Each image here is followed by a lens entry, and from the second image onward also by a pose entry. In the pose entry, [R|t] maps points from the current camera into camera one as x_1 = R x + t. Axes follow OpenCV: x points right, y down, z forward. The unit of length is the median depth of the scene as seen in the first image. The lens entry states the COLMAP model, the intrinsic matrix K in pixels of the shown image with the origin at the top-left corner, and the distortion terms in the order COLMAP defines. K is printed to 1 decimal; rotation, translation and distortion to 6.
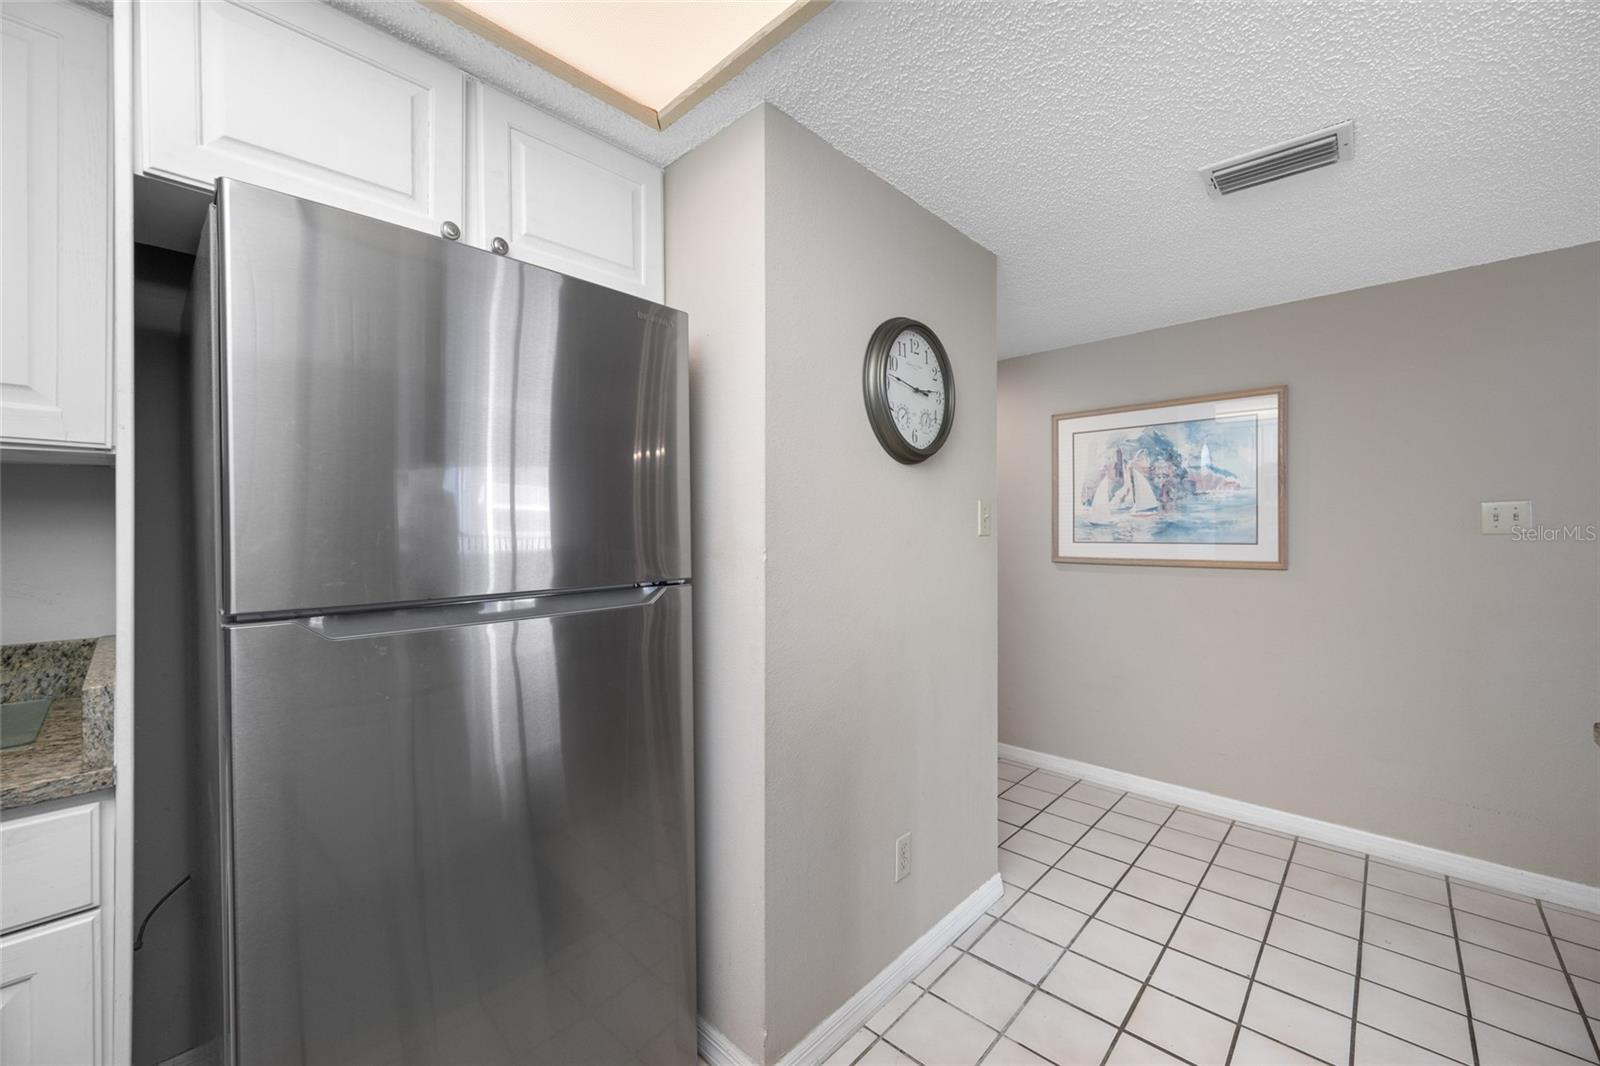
lens RADIAL K [[634.6, 0, 800.0], [0, 634.6, 533.0], [0, 0, 1]] dist [-0.000884, -0.000337]
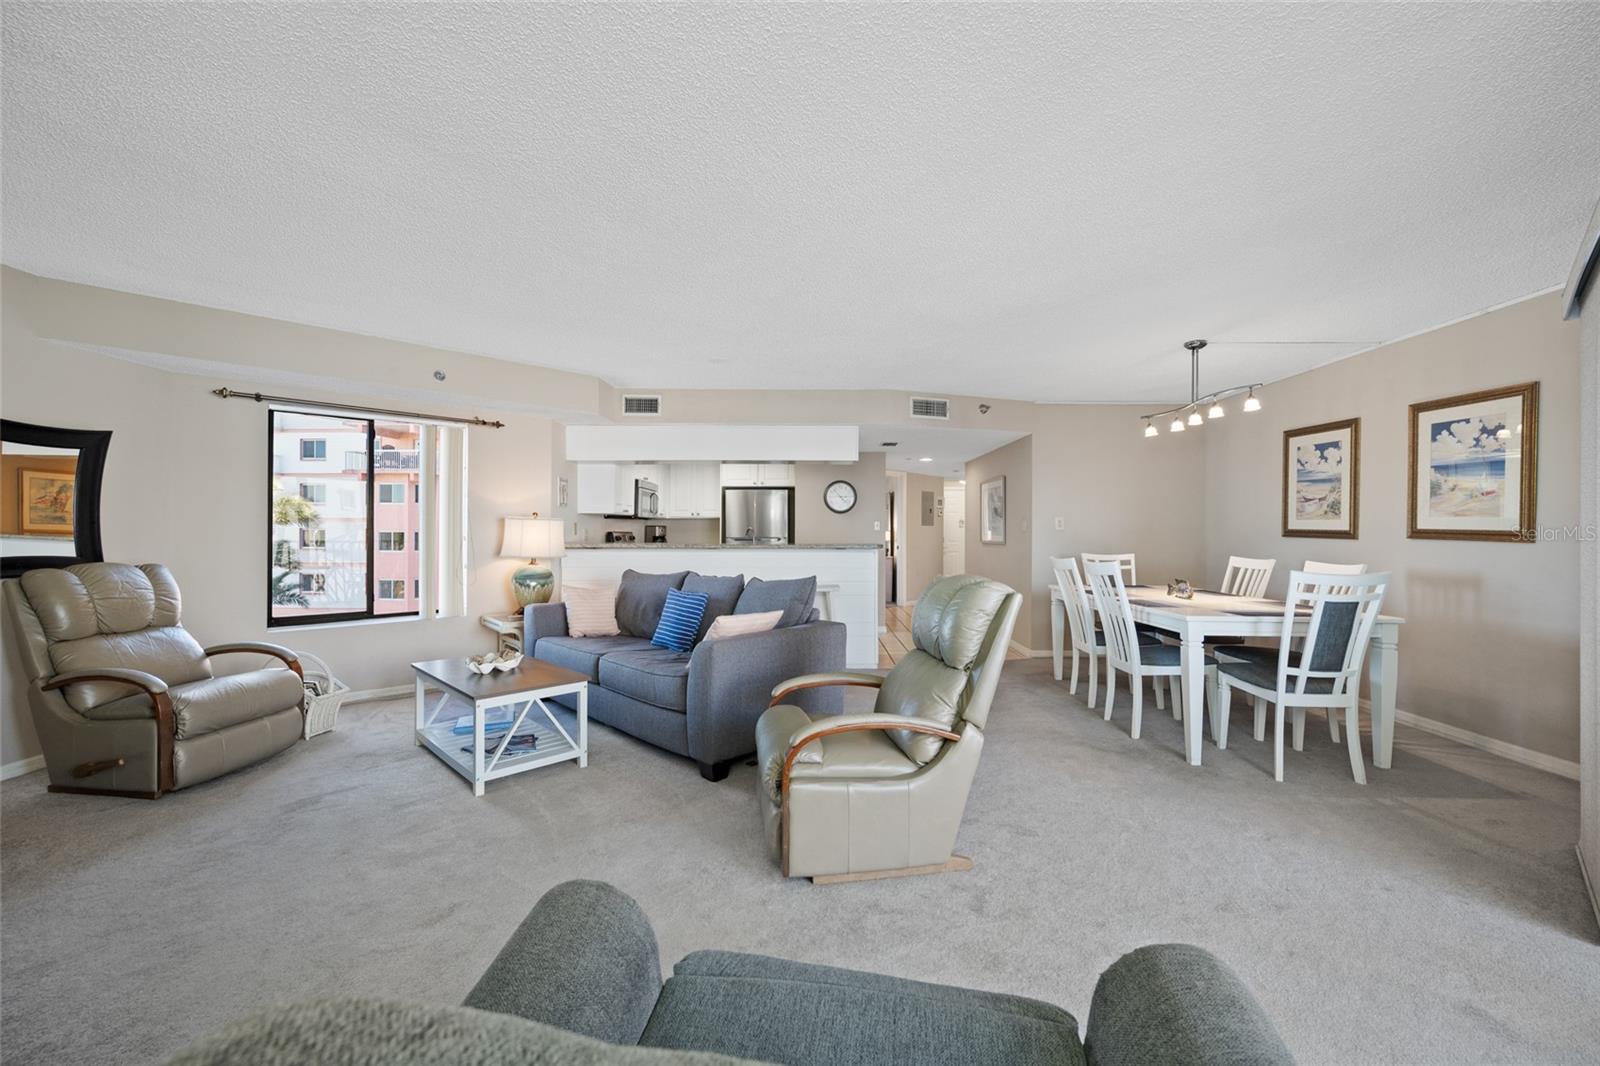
lens RADIAL K [[634.6, 0, 800.0], [0, 634.6, 533.0], [0, 0, 1]] dist [-0.000884, -0.000337]
pose [[0.676363, 0.009430, -0.736508, 1.936216], [-0.011012, 0.999936, 0.002690, 0.009236], [0.736486, 0.006291, 0.676424, -1.311041]]
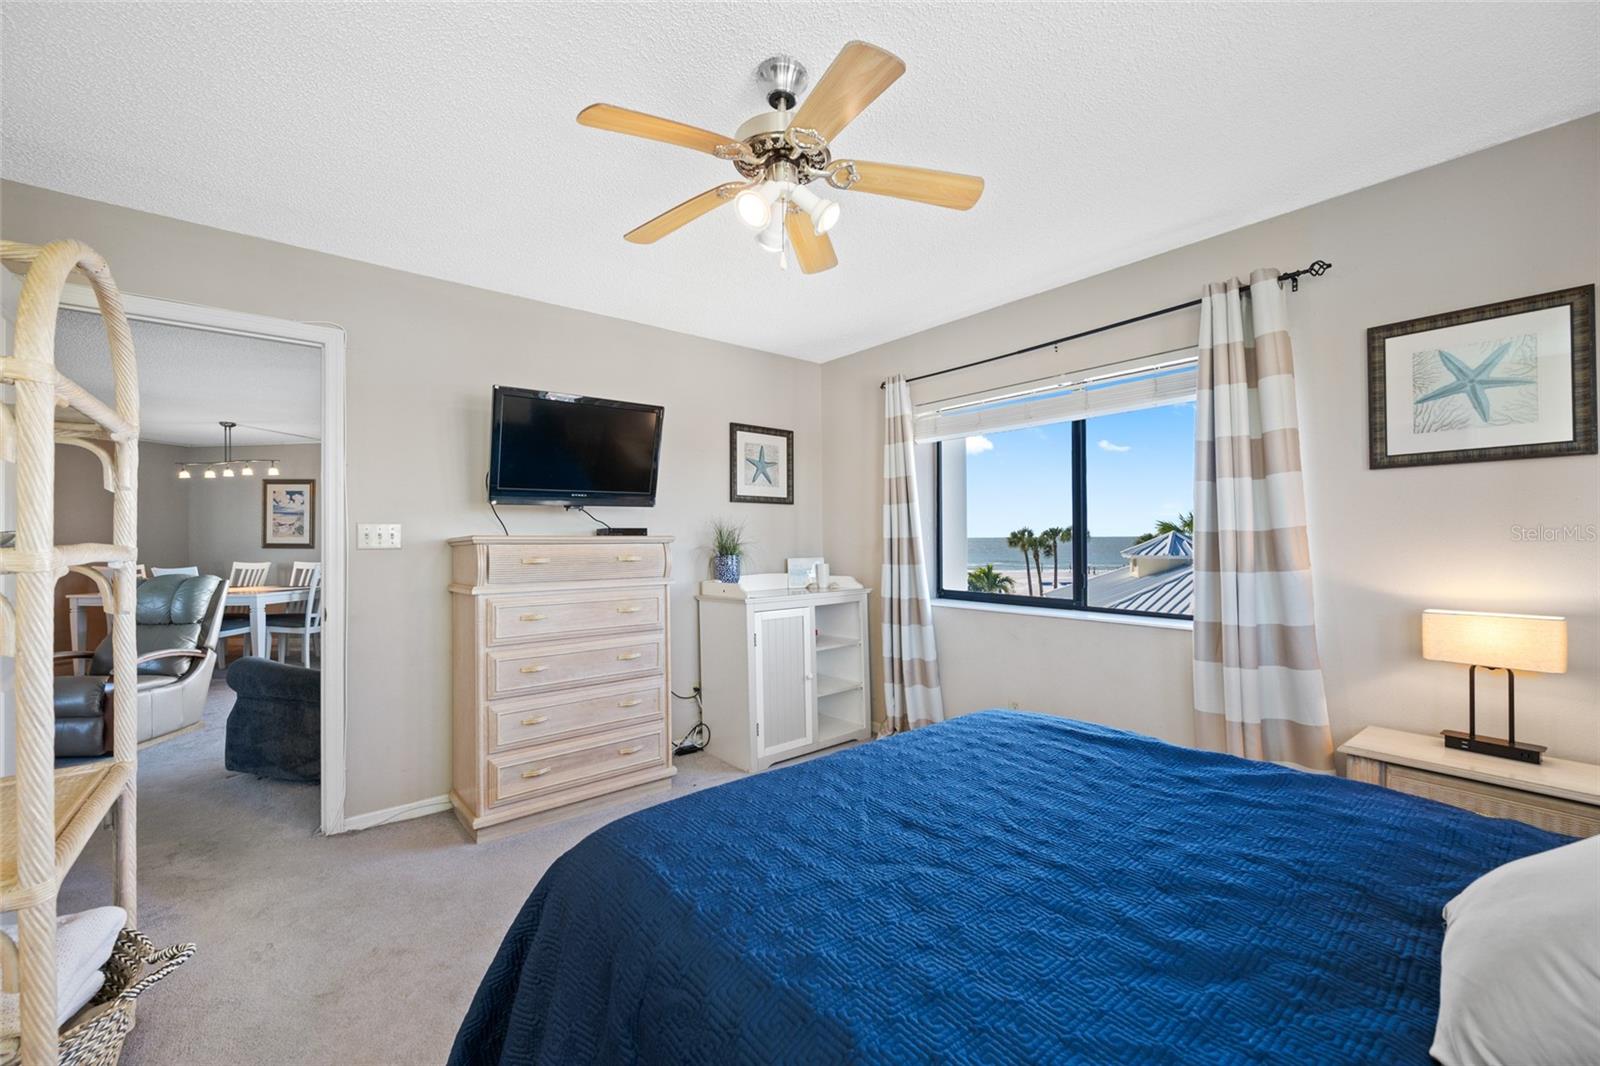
lens RADIAL K [[641.1, 0, 803.5], [0, 641.1, 525.1], [0, 0, 1]] dist [0.002512, 0.000107]
pose [[0.787637, 0.006397, 0.616107, 1.678230], [0.011316, 0.999627, -0.024846, 0.005740], [-0.616036, 0.026541, 0.787271, -2.684490]]
